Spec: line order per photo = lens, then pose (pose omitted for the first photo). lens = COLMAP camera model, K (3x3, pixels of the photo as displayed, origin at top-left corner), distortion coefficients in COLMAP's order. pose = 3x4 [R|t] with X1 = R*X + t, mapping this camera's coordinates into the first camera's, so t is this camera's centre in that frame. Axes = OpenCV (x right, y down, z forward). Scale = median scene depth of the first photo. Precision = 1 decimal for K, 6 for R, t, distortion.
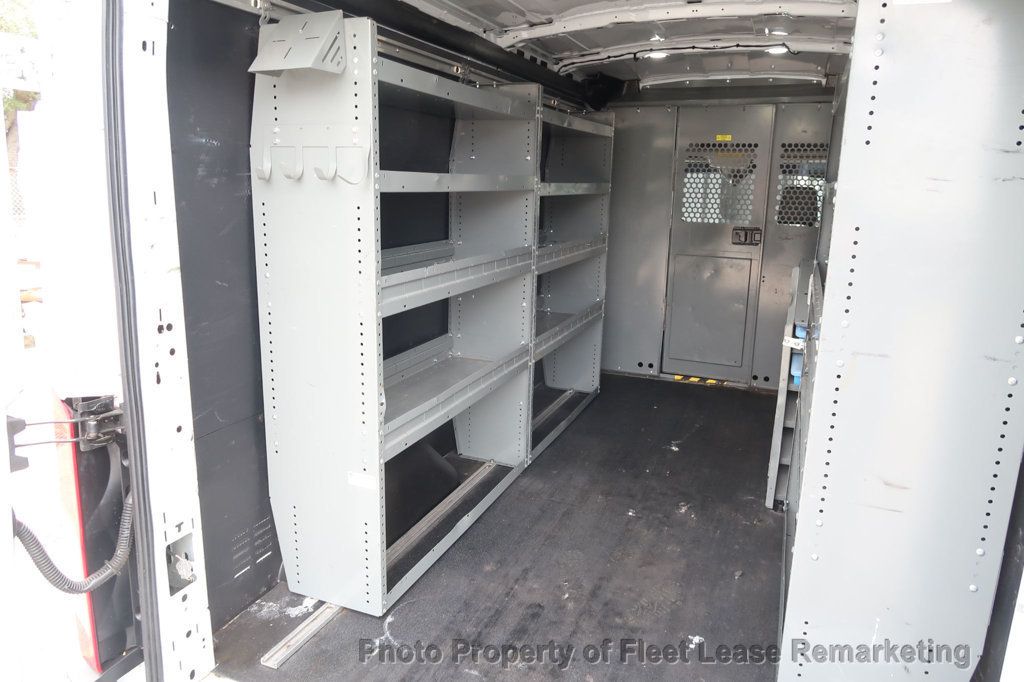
lens RADIAL K [[706.2, 0, 509.2], [0, 706.2, 340.3], [0, 0, 1]] dist [-0.027370, 0.007866]
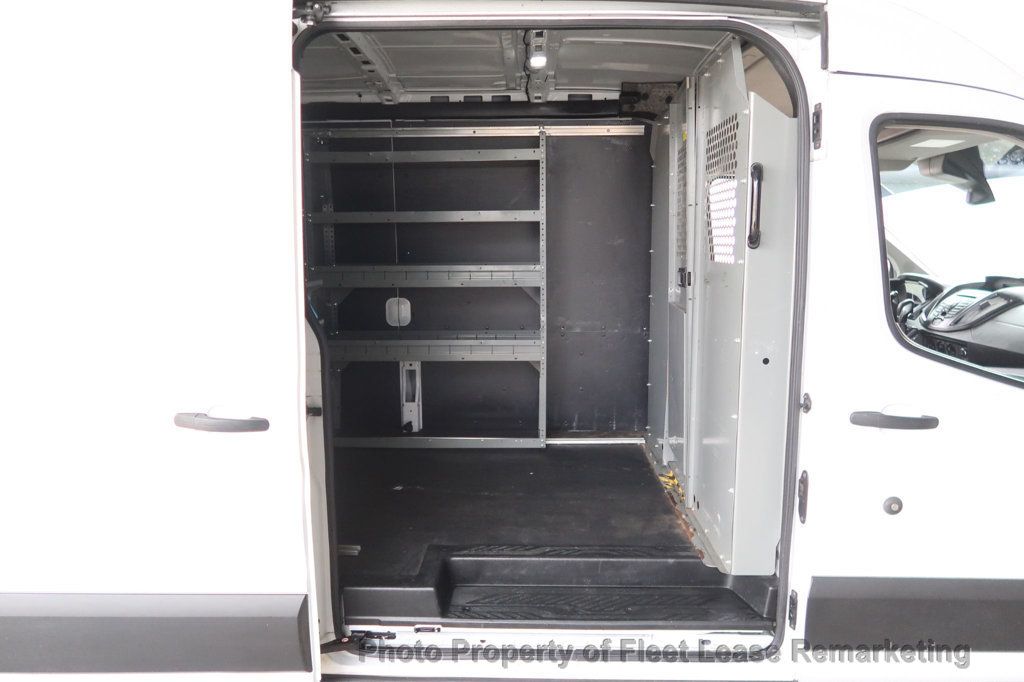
lens RADIAL K [[706.2, 0, 509.2], [0, 706.2, 340.3], [0, 0, 1]] dist [-0.027370, 0.007866]
pose [[0.347091, 0.107654, -0.931632, 1.233731], [-0.198390, 0.979337, 0.039254, -0.112270], [0.916607, 0.171202, 0.361277, 0.840278]]
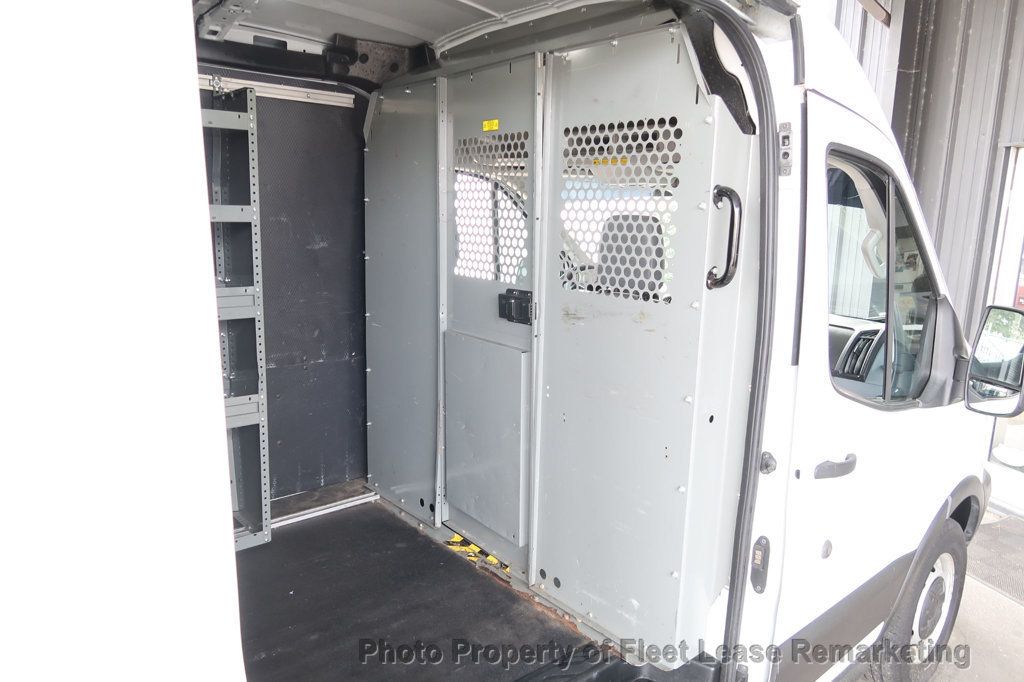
lens RADIAL K [[706.2, 0, 509.2], [0, 706.2, 340.3], [0, 0, 1]] dist [-0.027370, 0.007866]
pose [[0.888492, 0.084473, -0.451049, 0.781371], [-0.110865, 0.993308, -0.032359, -0.143214], [0.445298, 0.078756, 0.891912, 0.717139]]
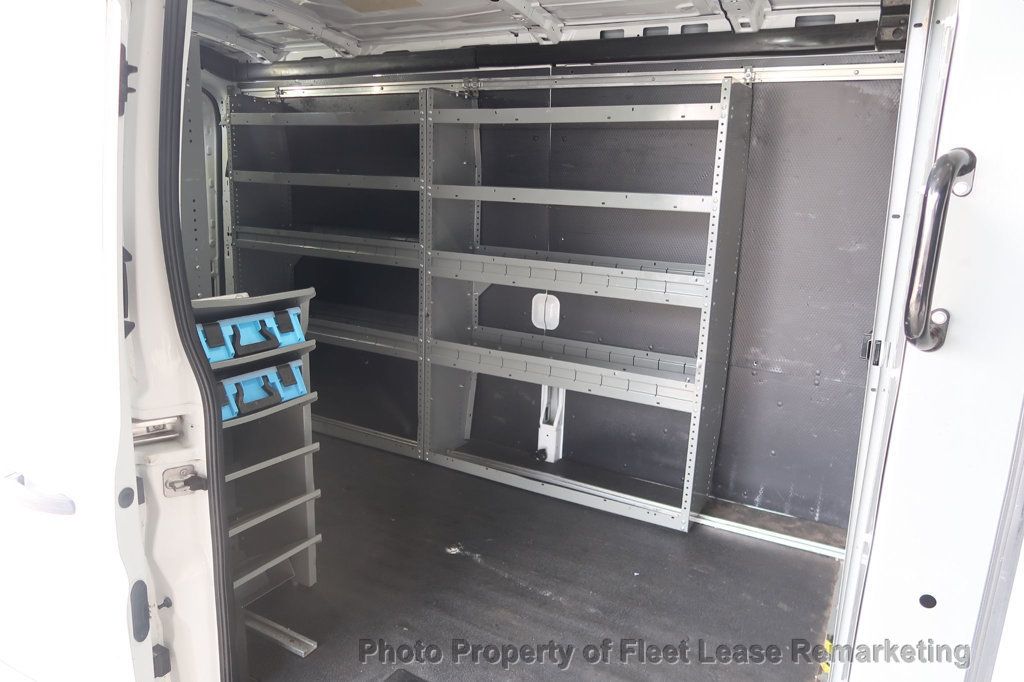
lens RADIAL K [[706.2, 0, 509.2], [0, 706.2, 340.3], [0, 0, 1]] dist [-0.027370, 0.007866]
pose [[-0.128402, 0.189048, -0.973537, 0.972967], [-0.263134, 0.939983, 0.217238, -0.242386], [0.956177, 0.284064, -0.070951, 1.145599]]
